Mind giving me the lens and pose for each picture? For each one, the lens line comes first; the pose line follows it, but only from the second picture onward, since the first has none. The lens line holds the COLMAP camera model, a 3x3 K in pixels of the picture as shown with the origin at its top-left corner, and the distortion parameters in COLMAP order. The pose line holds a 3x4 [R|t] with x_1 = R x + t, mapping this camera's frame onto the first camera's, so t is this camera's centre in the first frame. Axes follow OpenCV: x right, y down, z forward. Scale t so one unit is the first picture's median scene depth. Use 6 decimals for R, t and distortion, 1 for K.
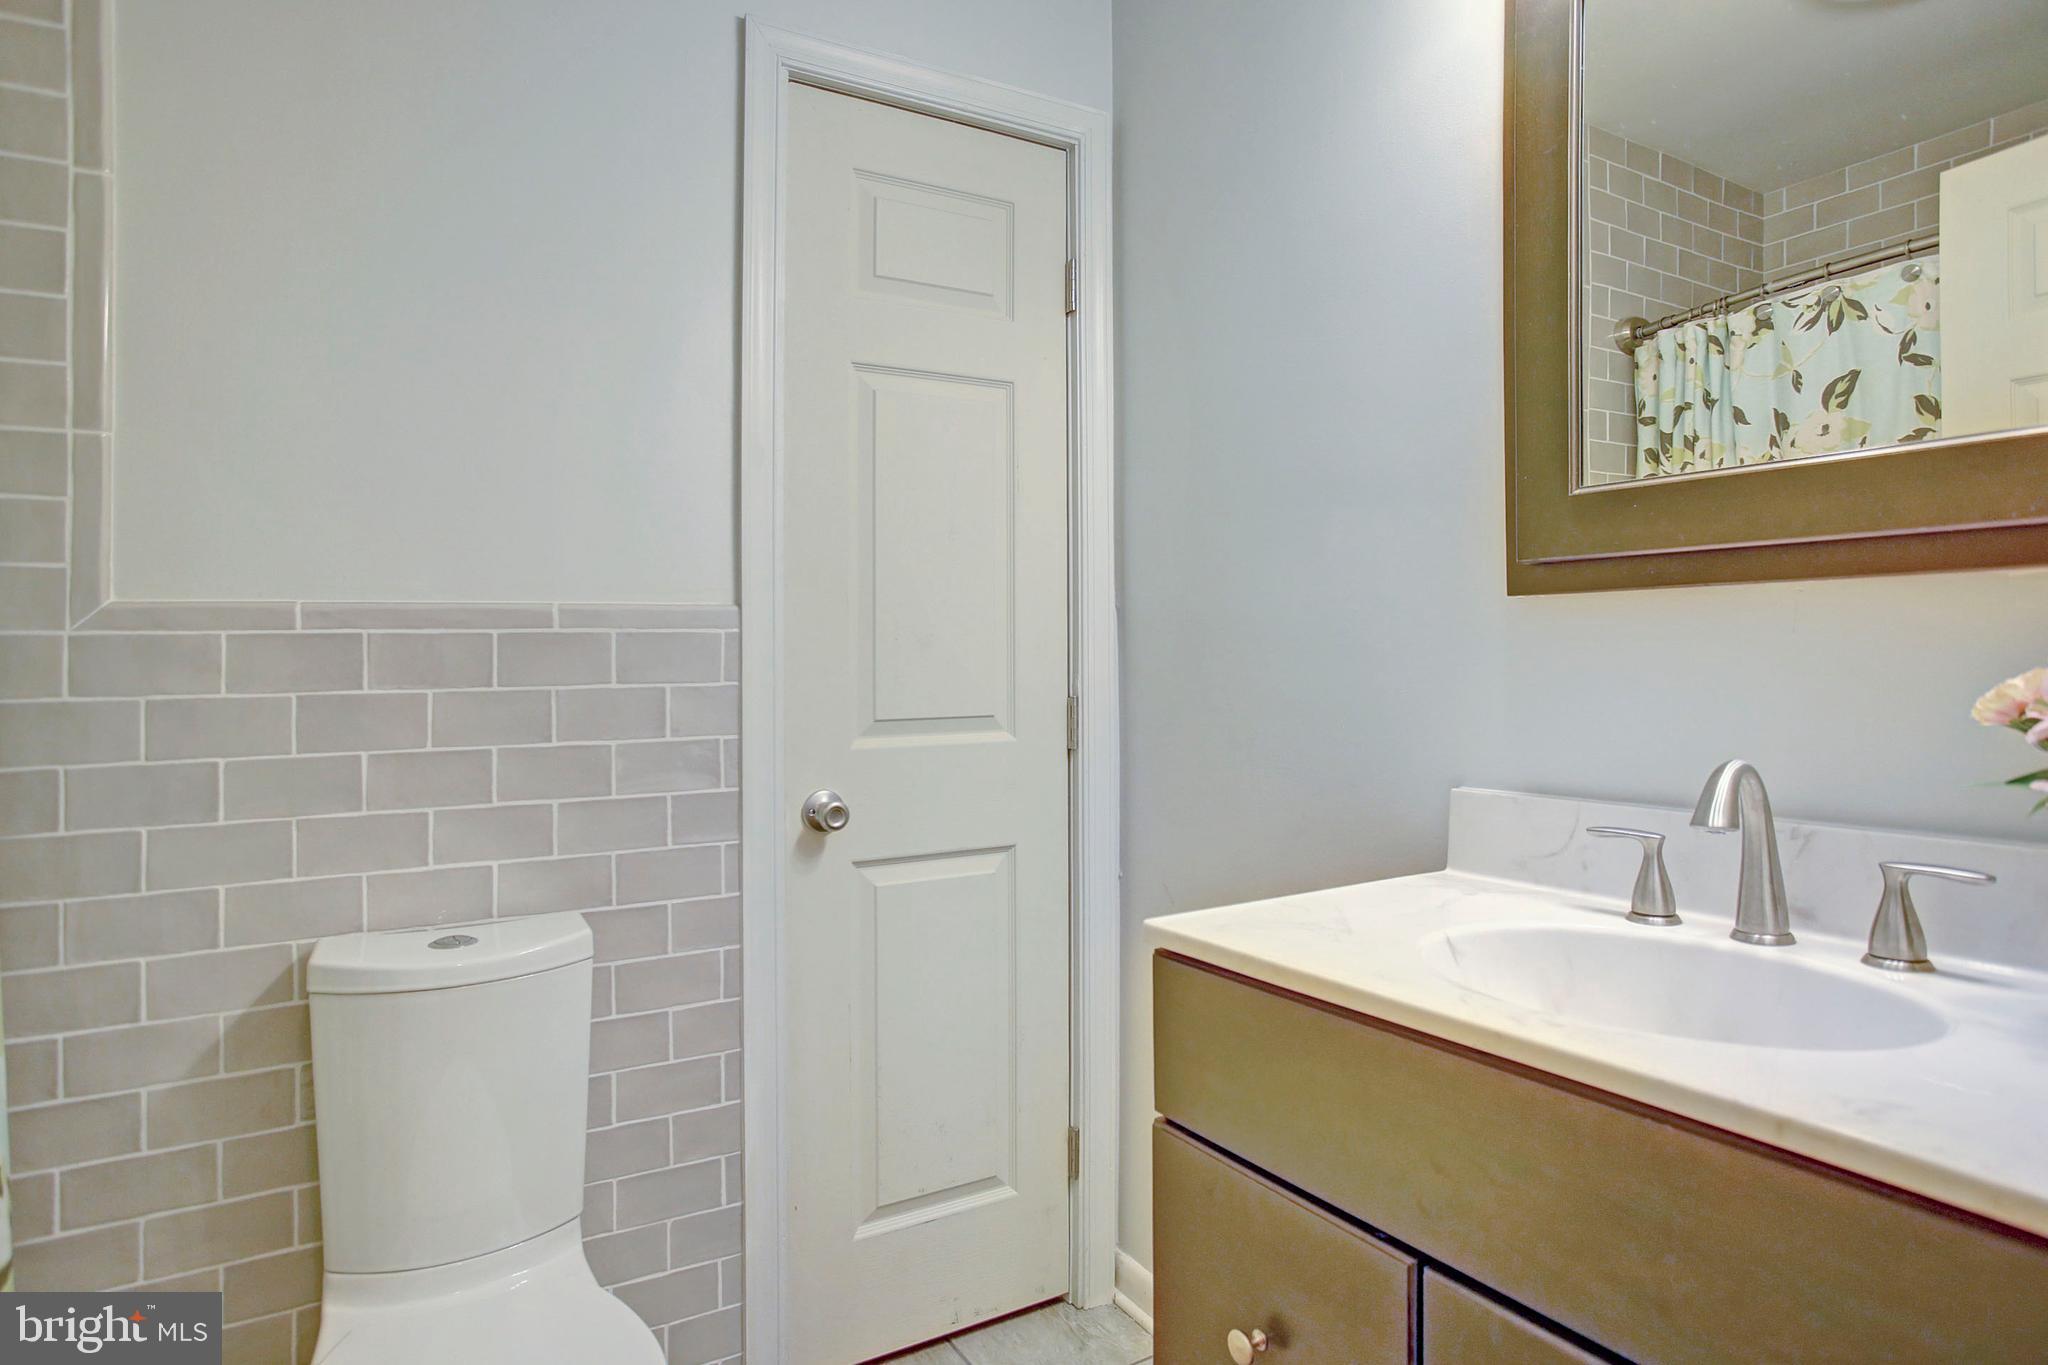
lens RADIAL K [[1173.3, 0, 1001.3], [0, 1173.3, 668.9], [0, 0, 1]] dist [-0.045715, 0.049206]
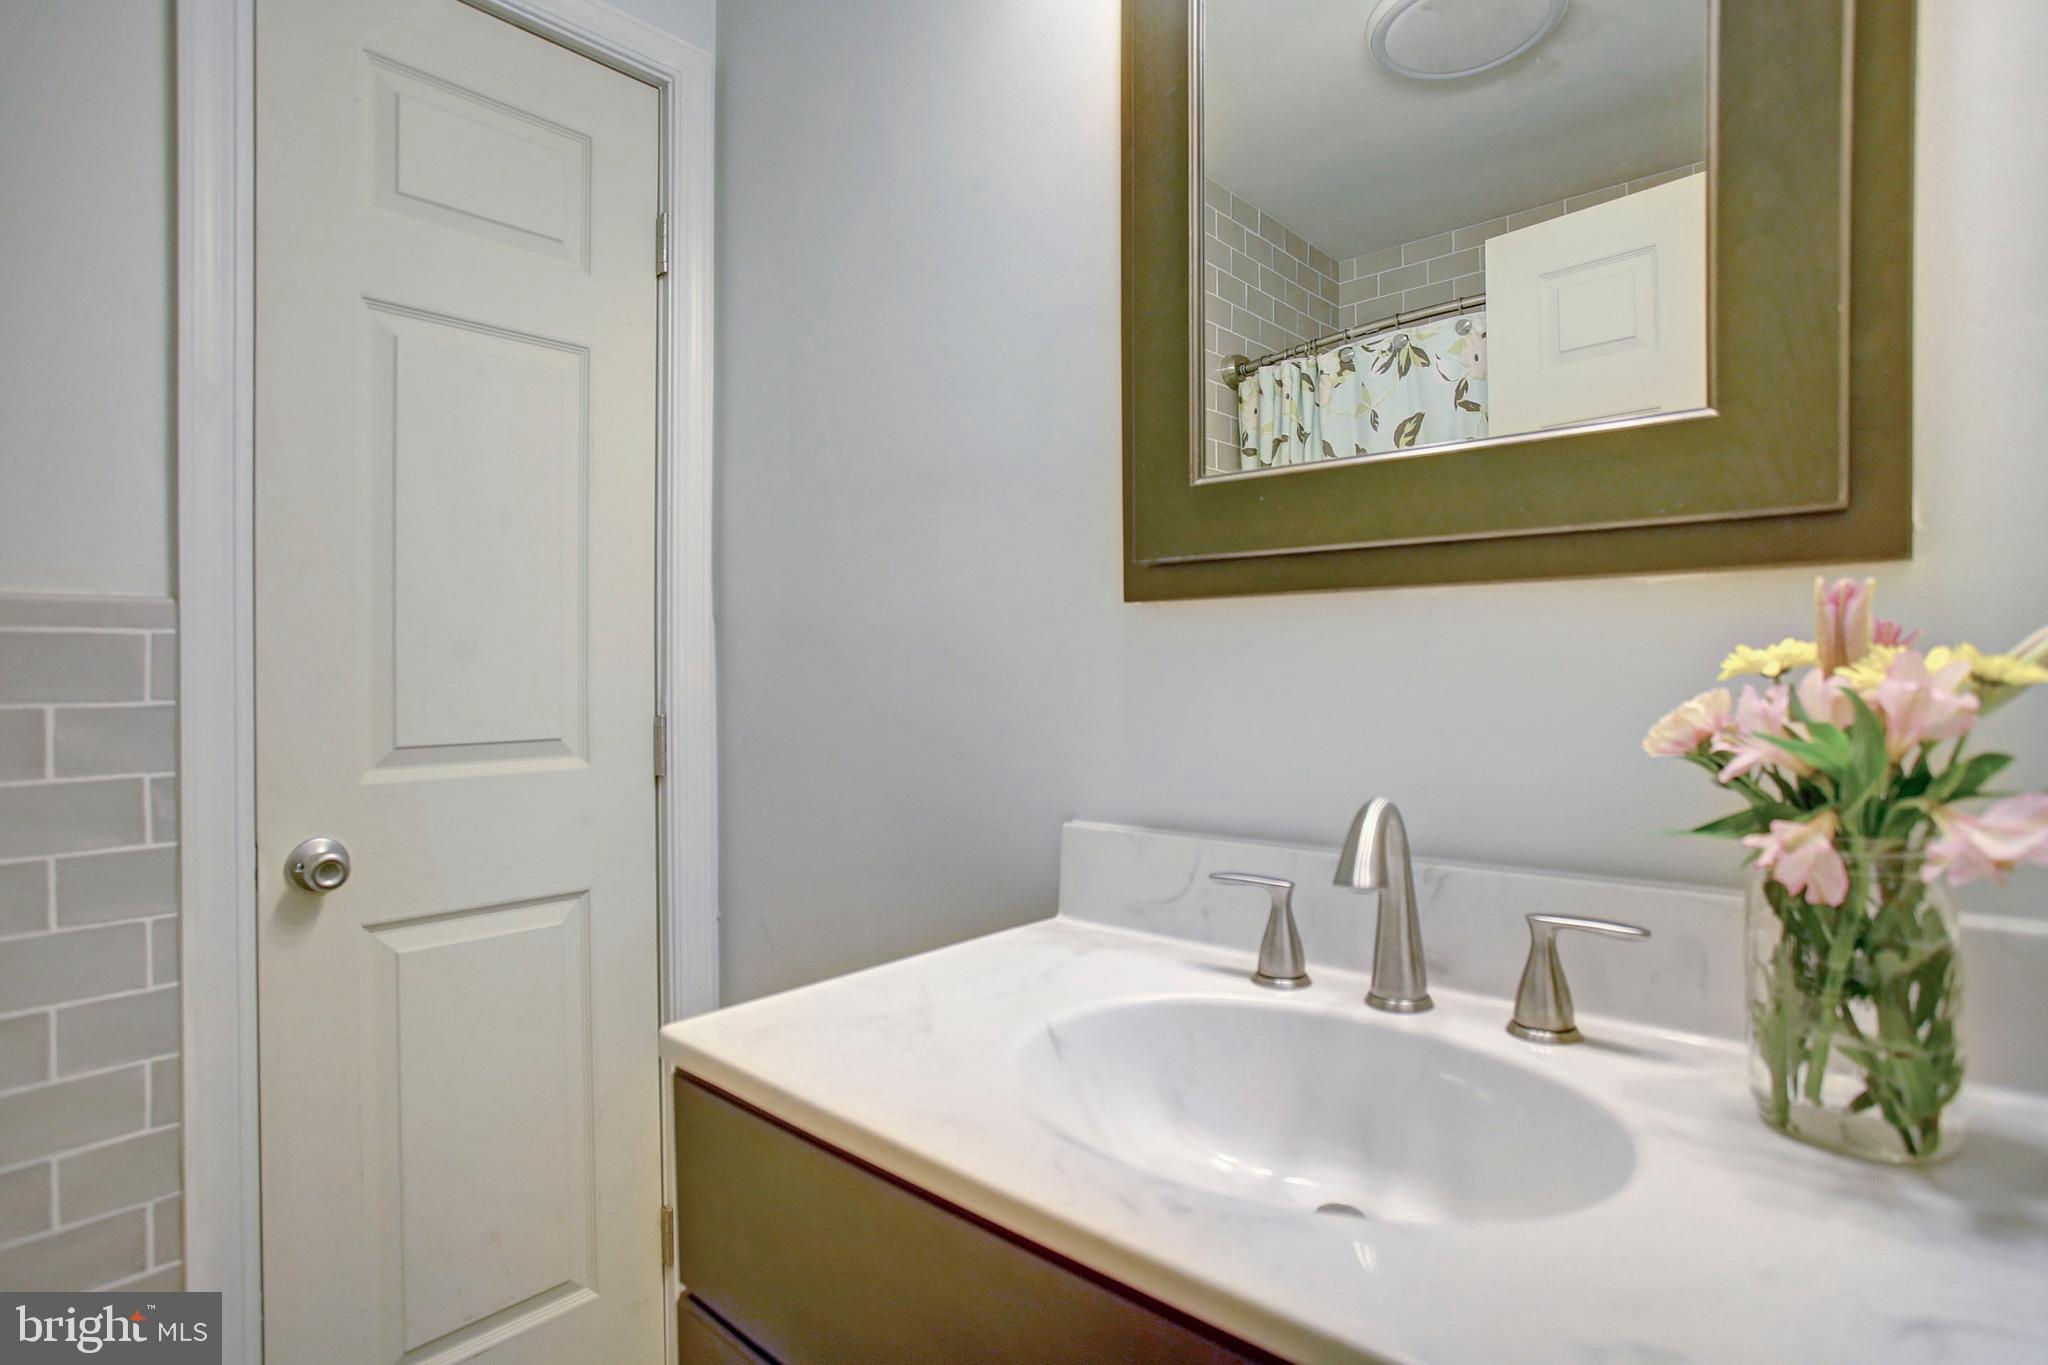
lens RADIAL K [[1012.6, 0, 1024.0], [0, 1012.6, 682.5], [0, 0, 1]] dist [-0.000872, 0.000332]
pose [[0.953599, 0.001628, 0.301074, 0.097876], [-0.001826, 0.999998, 0.000374, -0.001828], [-0.301073, -0.000906, 0.953601, 0.216840]]
